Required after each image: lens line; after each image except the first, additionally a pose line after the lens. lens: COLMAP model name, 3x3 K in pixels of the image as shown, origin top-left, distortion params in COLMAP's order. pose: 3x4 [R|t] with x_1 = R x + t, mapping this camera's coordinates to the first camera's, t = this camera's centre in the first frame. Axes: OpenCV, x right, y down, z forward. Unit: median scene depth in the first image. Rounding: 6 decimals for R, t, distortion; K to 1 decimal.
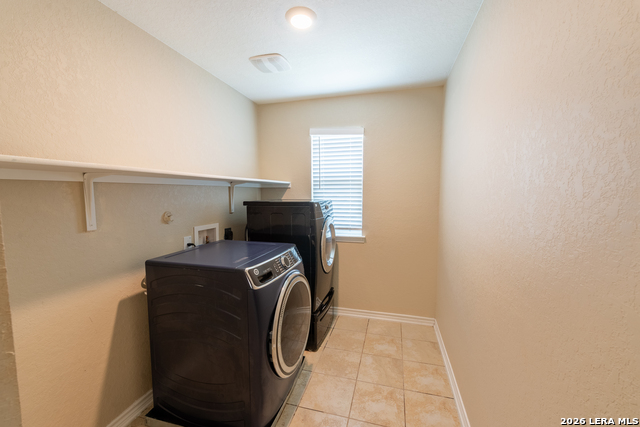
lens RADIAL K [[257.3, 0, 309.4], [0, 257.3, 213.7], [0, 0, 1]] dist [0.001348, -0.000254]
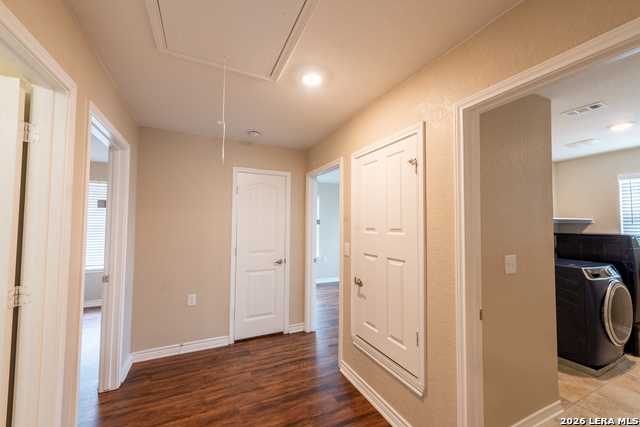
lens RADIAL K [[257.3, 0, 309.4], [0, 257.3, 213.7], [0, 0, 1]] dist [0.001348, -0.000254]
pose [[0.687655, -0.018860, -0.725792, -0.175840], [-0.070756, 0.993163, -0.092847, 0.096996], [0.722581, 0.115201, 0.681619, -1.273156]]
